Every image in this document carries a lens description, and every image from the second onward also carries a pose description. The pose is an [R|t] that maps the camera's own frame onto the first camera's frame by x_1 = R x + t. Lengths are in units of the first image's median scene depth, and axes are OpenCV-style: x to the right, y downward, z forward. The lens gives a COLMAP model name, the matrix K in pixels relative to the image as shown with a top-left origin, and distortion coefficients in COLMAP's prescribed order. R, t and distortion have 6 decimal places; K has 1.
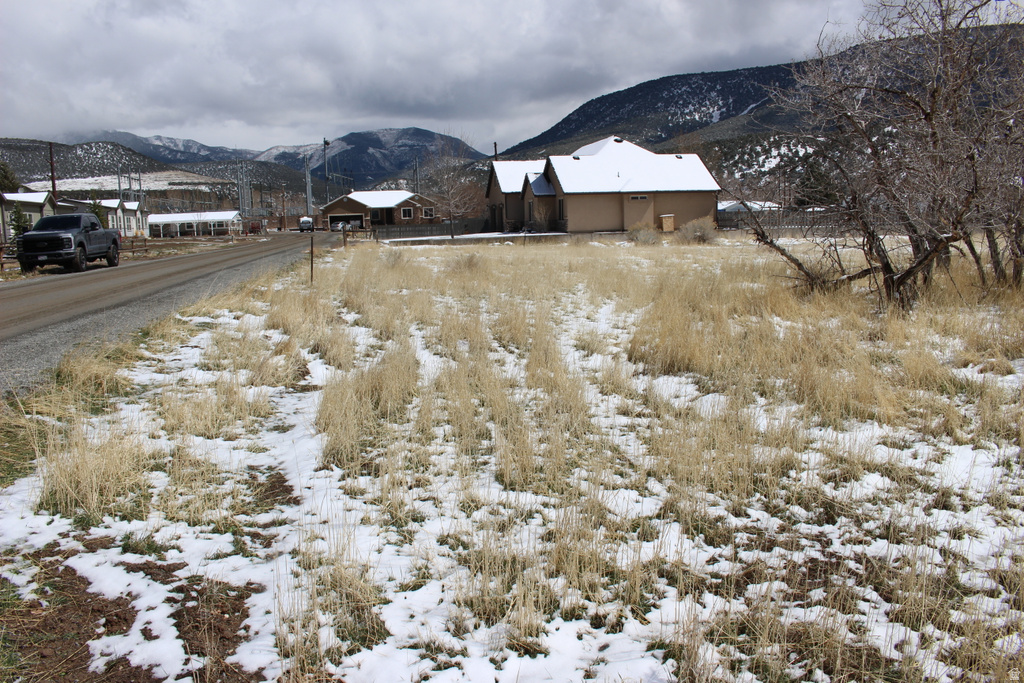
lens RADIAL K [[837.4, 0, 507.4], [0, 837.4, 354.9], [0, 0, 1]] dist [-0.151279, 0.117751]
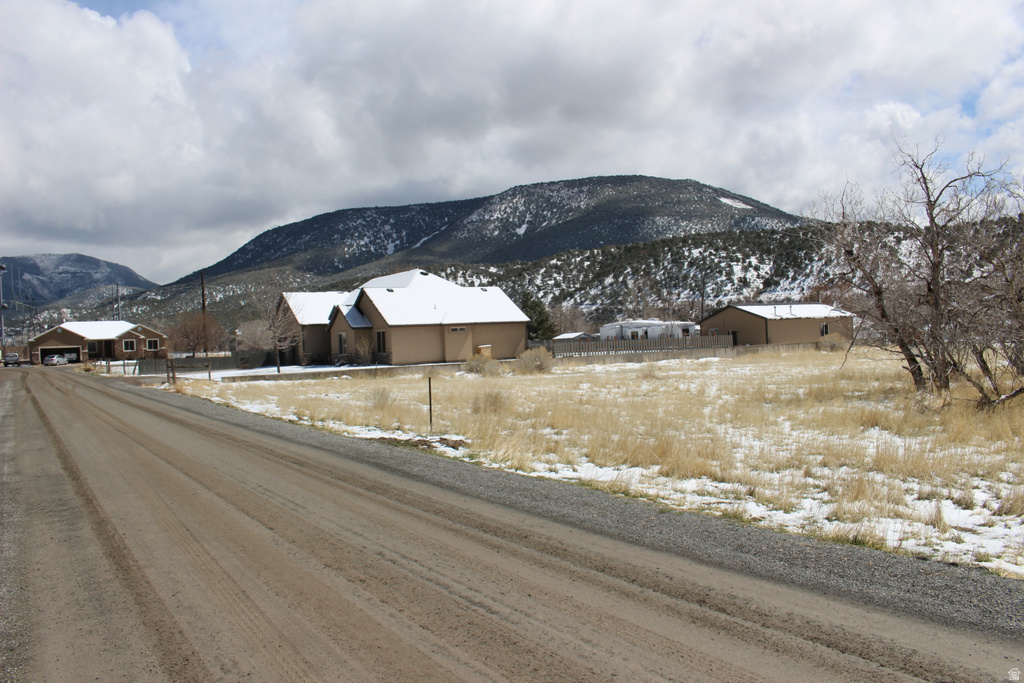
lens RADIAL K [[837.4, 0, 515.8], [0, 837.4, 356.9], [0, 0, 1]] dist [-0.151279, 0.117751]
pose [[0.925842, -0.013266, 0.377677, -0.401533], [0.070057, 0.988086, -0.137033, -0.026542], [-0.371360, 0.153330, 0.915741, 0.104521]]
